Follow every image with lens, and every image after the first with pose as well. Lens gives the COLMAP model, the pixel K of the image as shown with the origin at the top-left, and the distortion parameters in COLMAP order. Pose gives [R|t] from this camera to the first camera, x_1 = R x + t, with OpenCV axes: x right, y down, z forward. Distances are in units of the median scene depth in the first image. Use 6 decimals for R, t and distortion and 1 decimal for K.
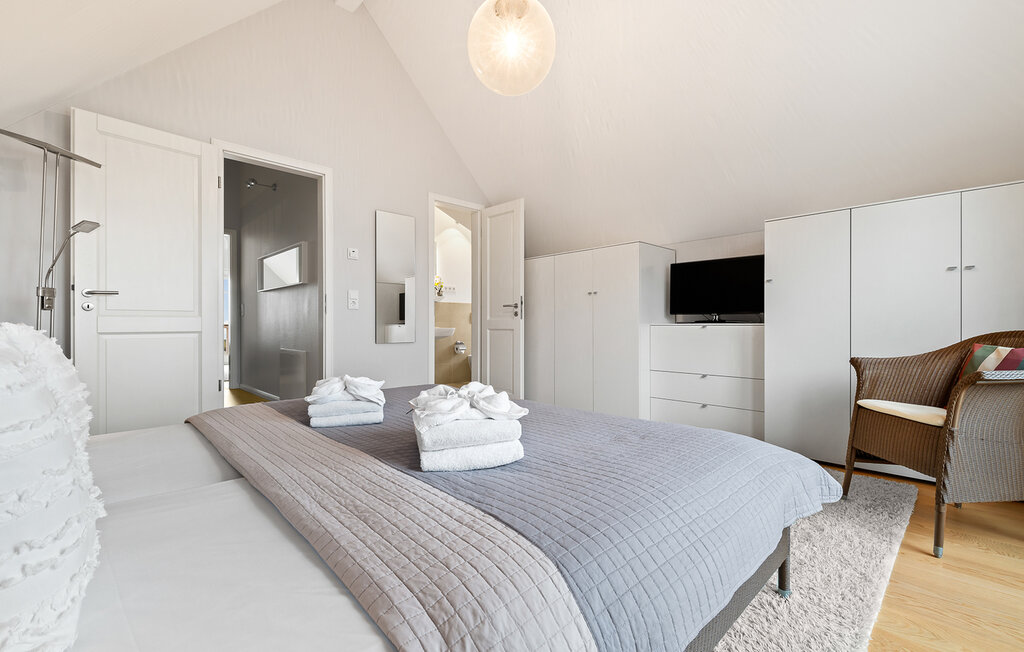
lens RADIAL K [[446.0, 0, 504.3], [0, 446.0, 325.2], [0, 0, 1]] dist [-0.010660, -0.000018]
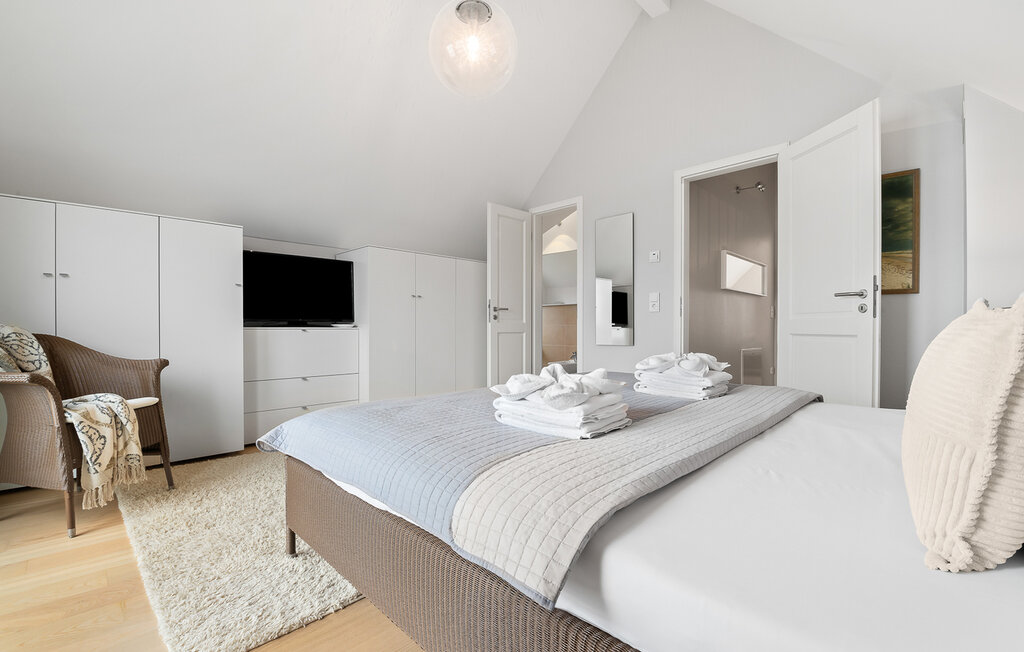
lens RADIAL K [[446.0, 0, 504.3], [0, 446.0, 325.2], [0, 0, 1]] dist [-0.010660, -0.000018]
pose [[0.035830, 0.002649, -0.999354, 0.592049], [-0.003339, 0.999991, 0.002531, -0.005135], [0.999352, 0.003246, 0.035838, 0.563380]]
